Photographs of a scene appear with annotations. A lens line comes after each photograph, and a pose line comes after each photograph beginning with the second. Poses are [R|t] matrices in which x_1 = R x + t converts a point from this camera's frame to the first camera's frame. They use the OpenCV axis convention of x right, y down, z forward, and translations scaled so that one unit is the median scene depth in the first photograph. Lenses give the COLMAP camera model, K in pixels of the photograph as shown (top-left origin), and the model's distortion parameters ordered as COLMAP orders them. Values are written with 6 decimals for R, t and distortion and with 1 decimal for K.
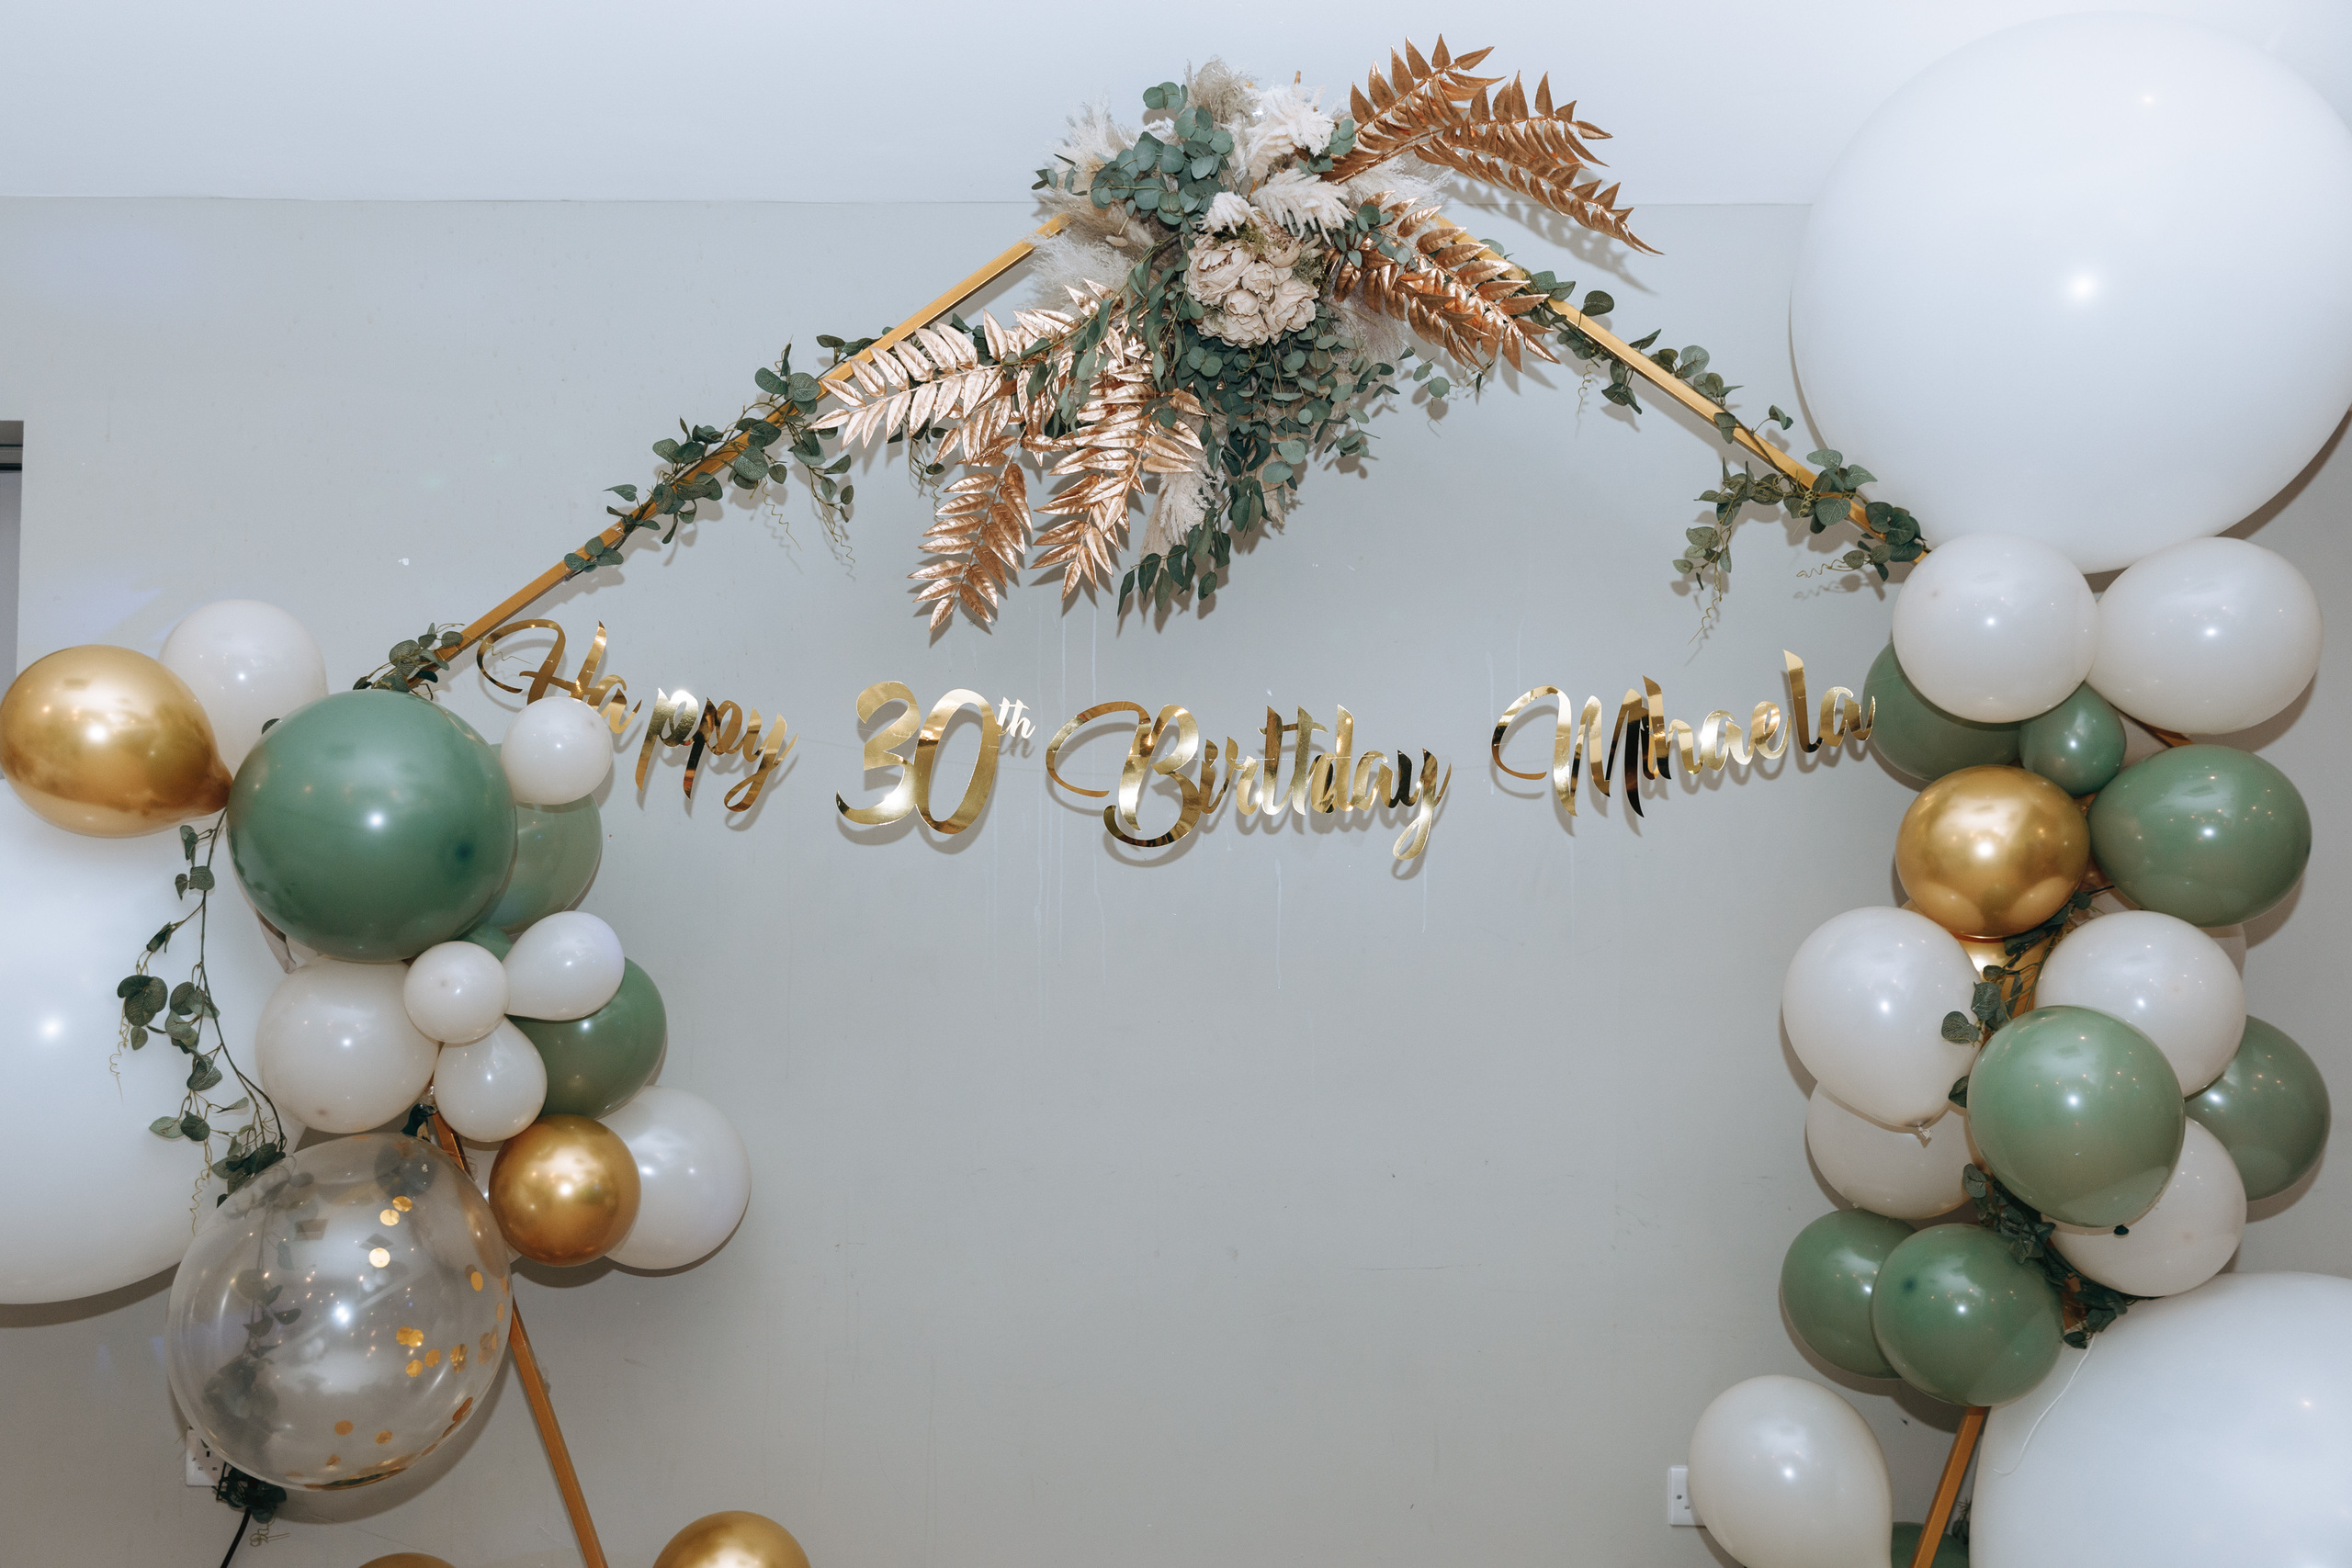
lens RADIAL K [[2346.8, 0, 1143.3], [0, 2346.8, 784.4], [0, 0, 1]] dist [0.003726, 0.000000]
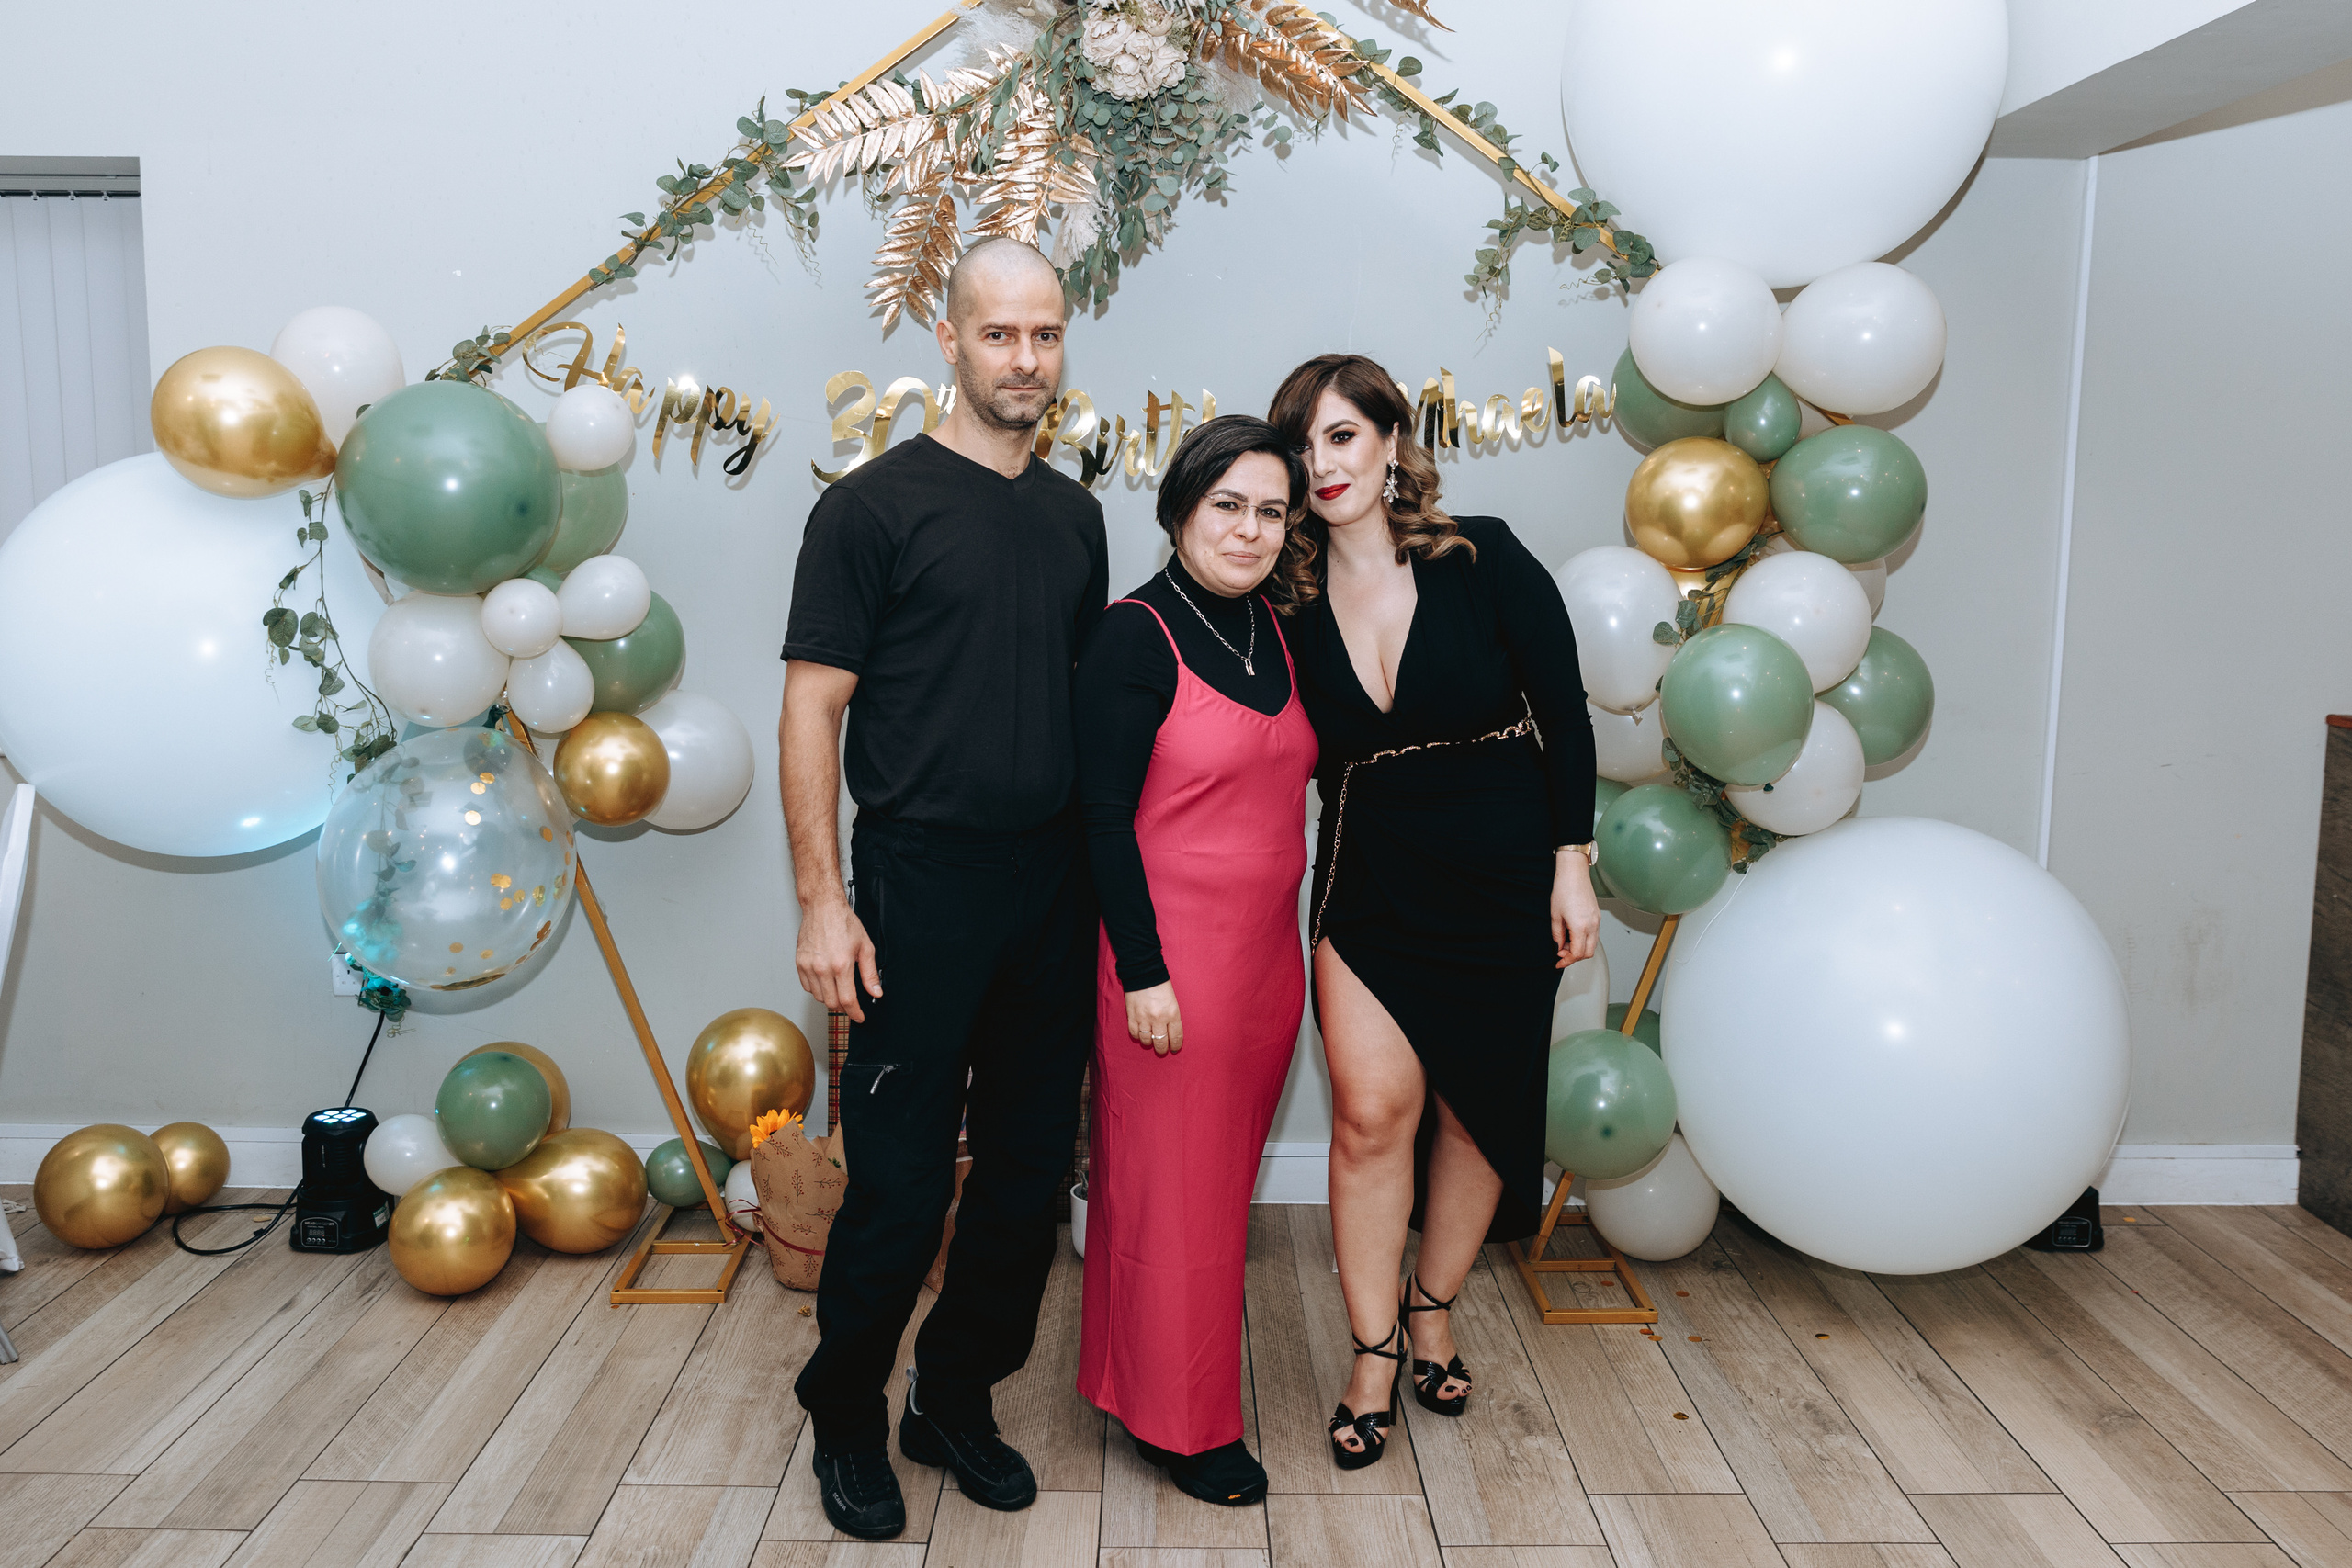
lens RADIAL K [[2031.0, 0, 1185.3], [0, 2031.0, 780.8], [0, 0, 1]] dist [-0.048616, 0.041072]
pose [[0.998902, -0.009486, 0.045886, 0.020071], [0.001723, 0.986068, 0.166333, -0.007360], [-0.046824, -0.166071, 0.985001, -0.124162]]
